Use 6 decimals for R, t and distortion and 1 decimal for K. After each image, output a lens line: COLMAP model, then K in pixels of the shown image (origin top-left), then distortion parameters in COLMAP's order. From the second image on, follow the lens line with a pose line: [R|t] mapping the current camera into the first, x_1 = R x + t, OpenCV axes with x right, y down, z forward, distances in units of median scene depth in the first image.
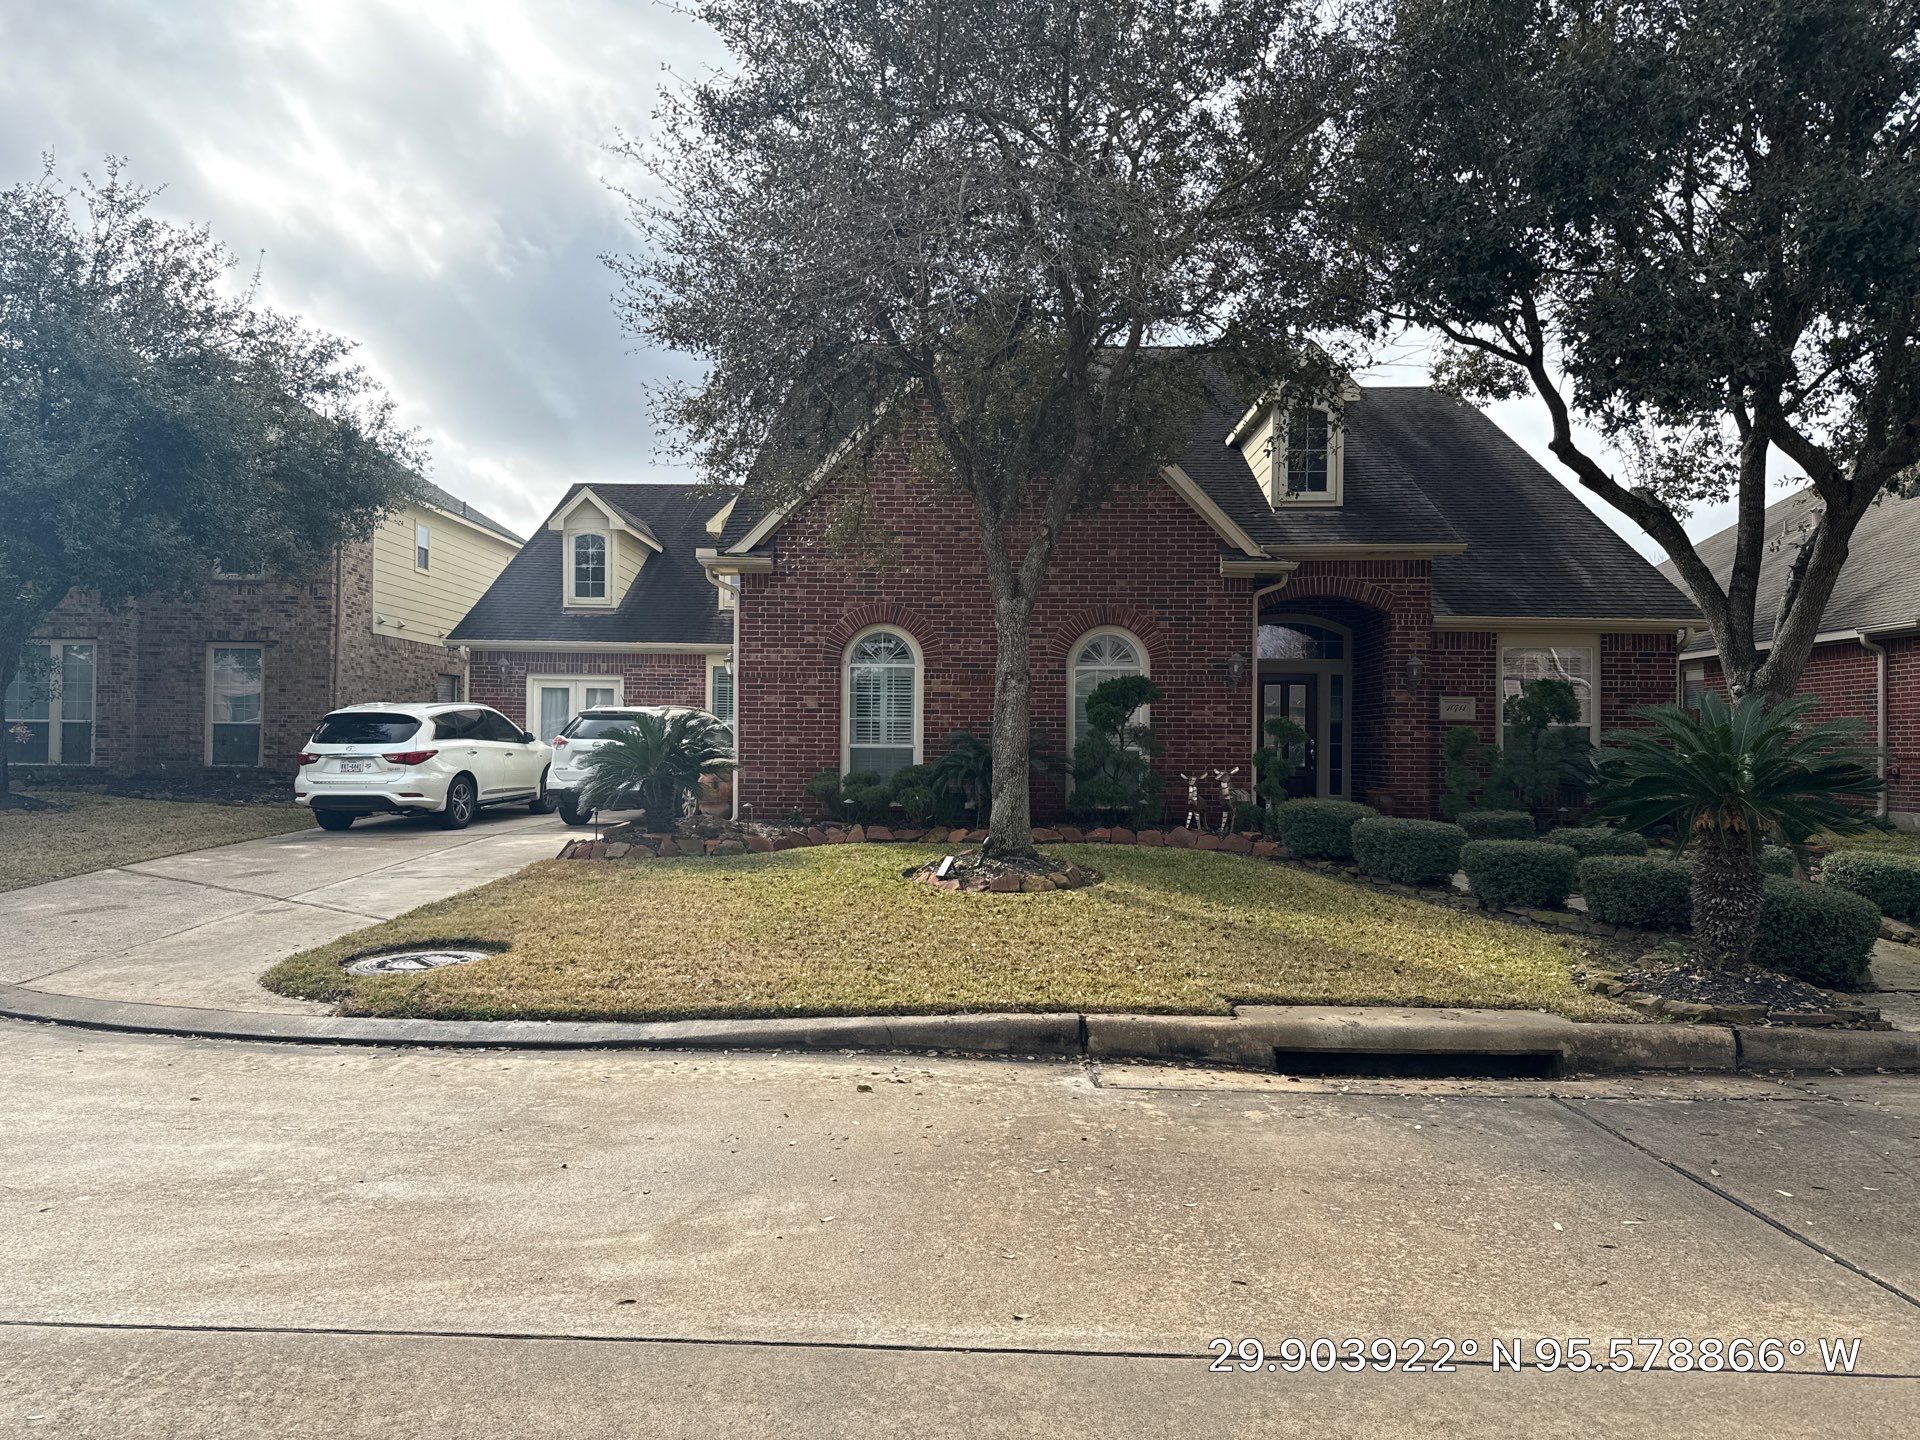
lens RADIAL K [[1345.4, 0, 947.6], [0, 1345.4, 752.0], [0, 0, 1]] dist [0.074954, -0.097718]
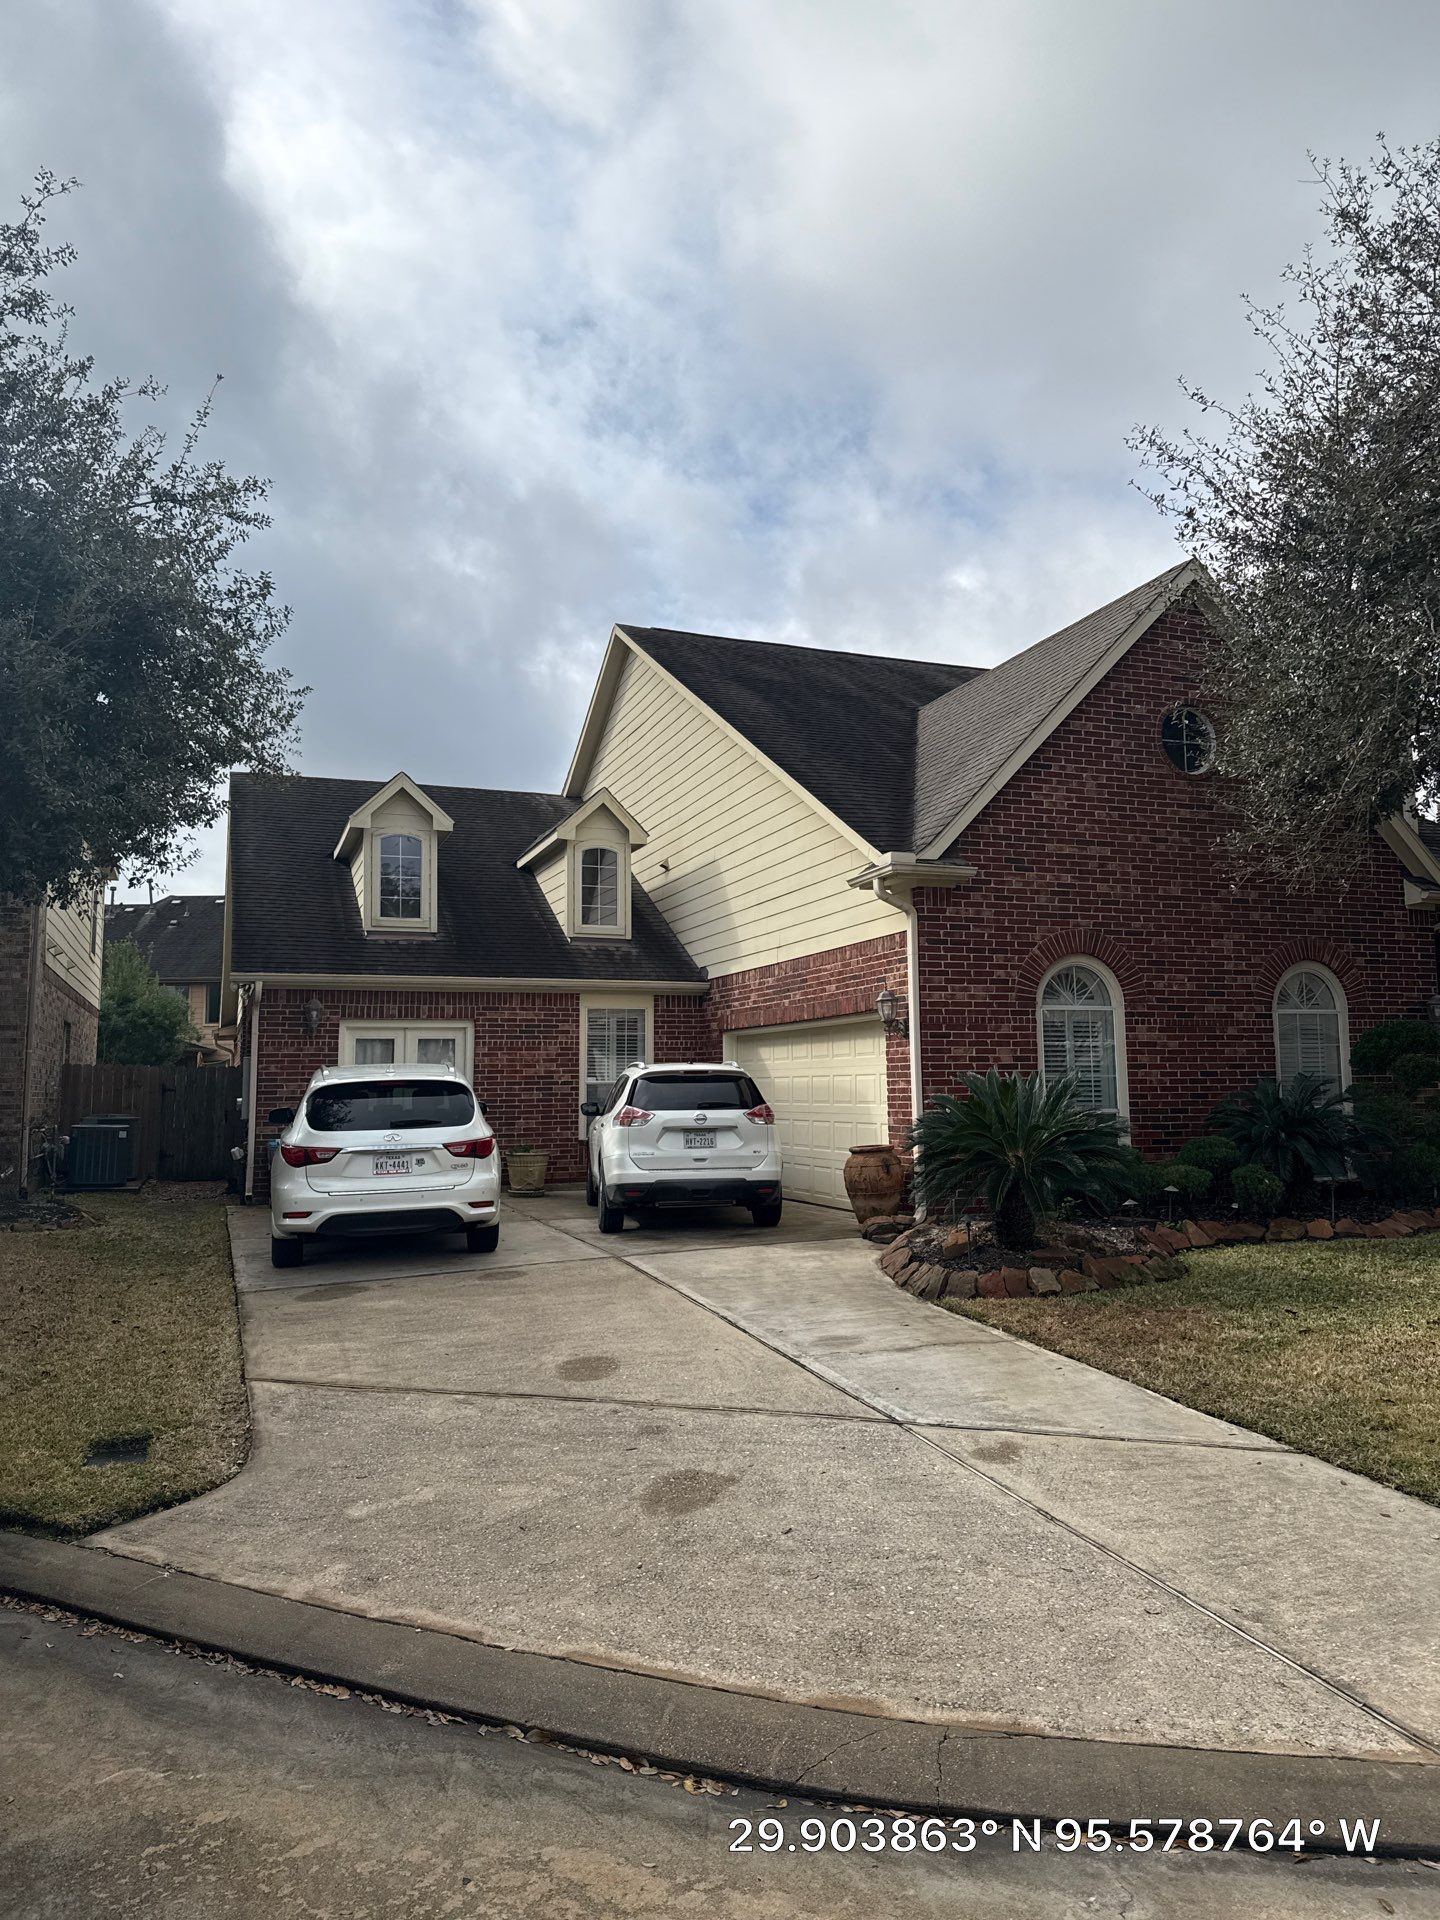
lens RADIAL K [[1345.4, 0, 724.0], [0, 1345.4, 946.9], [0, 0, 1]] dist [0.074954, -0.097718]
pose [[0.931037, 0.018434, 0.364460, -0.524904], [0.022084, 0.994047, -0.106692, -0.020116], [-0.364257, 0.107383, 0.925087, 0.343747]]
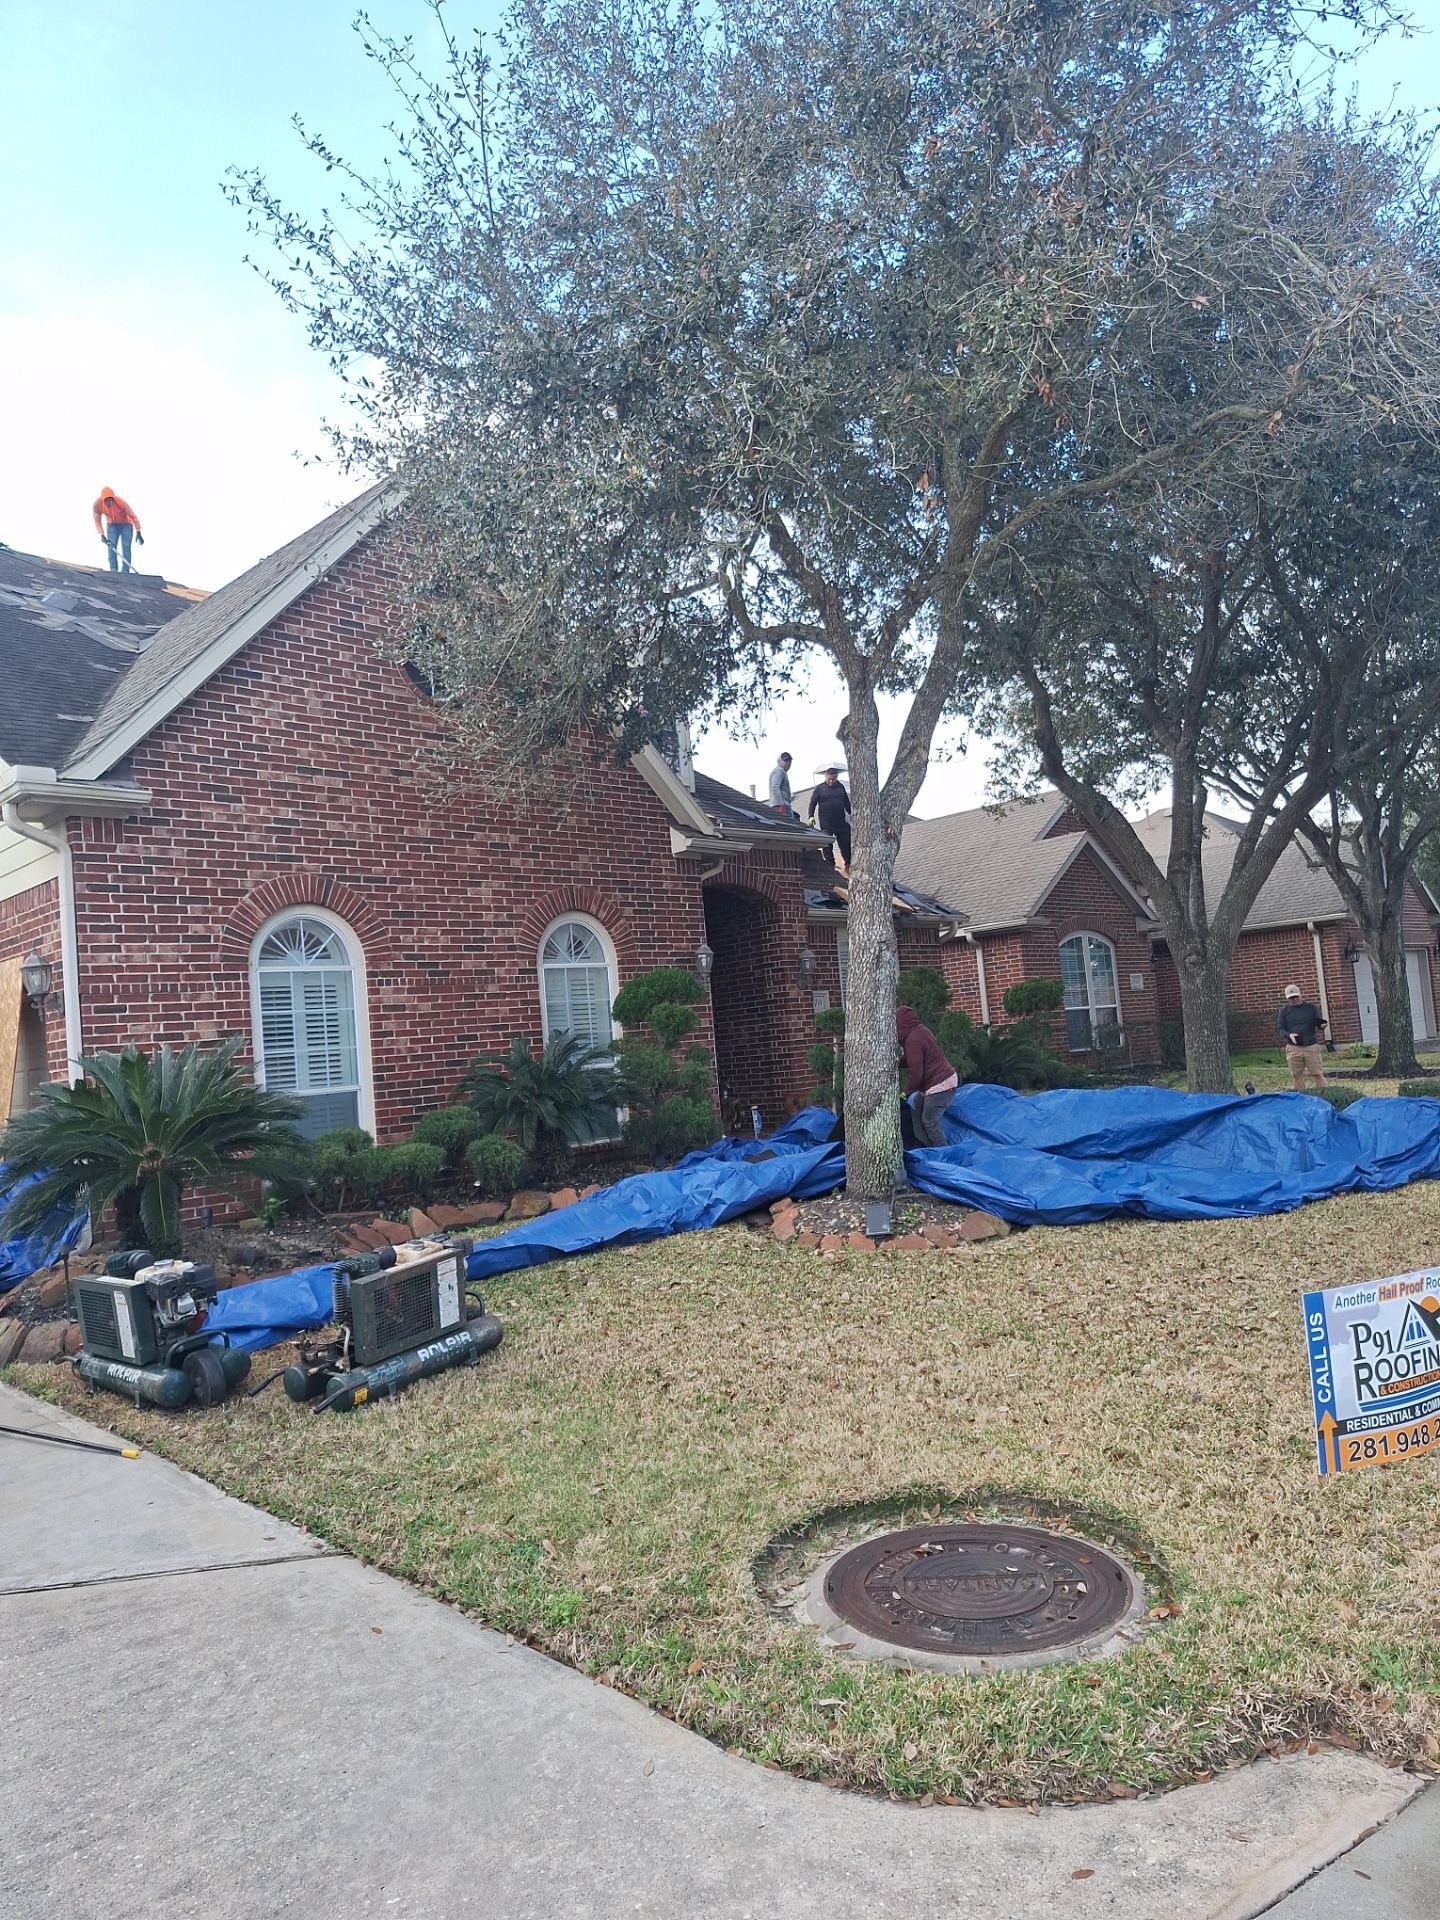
lens RADIAL K [[1327.8, 0, 745.9], [0, 1327.8, 975.7], [0, 0, 1]] dist [0.052023, -0.065466]
pose [[0.677823, -0.025120, 0.734796, -0.378736], [0.092627, 0.994371, -0.051452, -0.007607], [-0.729367, 0.102937, 0.676334, 0.405009]]
